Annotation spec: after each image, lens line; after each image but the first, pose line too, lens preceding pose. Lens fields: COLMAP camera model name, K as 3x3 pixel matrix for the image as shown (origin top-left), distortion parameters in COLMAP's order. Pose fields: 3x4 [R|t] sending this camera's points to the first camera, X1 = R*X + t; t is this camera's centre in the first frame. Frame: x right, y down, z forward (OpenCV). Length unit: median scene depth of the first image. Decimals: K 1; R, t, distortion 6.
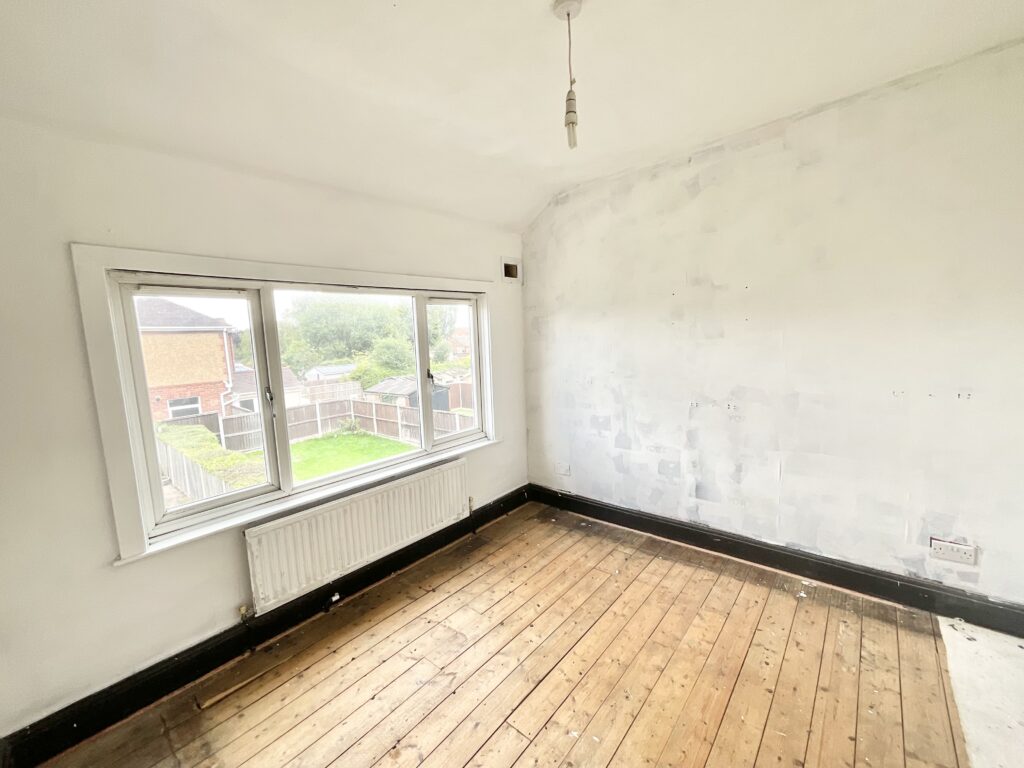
lens RADIAL K [[418.6, 0, 512.0], [0, 418.6, 384.0], [0, 0, 1]] dist [-0.000780, 0.000643]
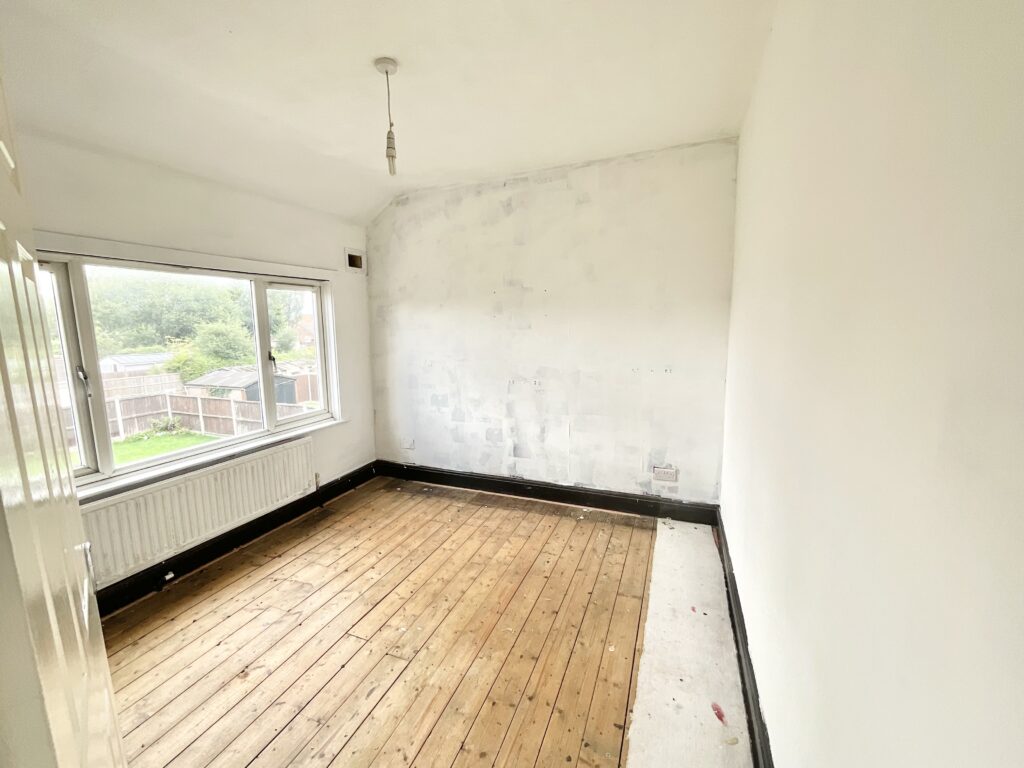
lens RADIAL K [[418.6, 0, 512.0], [0, 418.6, 384.0], [0, 0, 1]] dist [-0.000780, 0.000643]
pose [[0.947007, -0.013302, 0.320938, 0.039429], [0.007035, 0.999761, 0.020682, 0.031859], [-0.321136, -0.017328, 0.946875, -0.199847]]
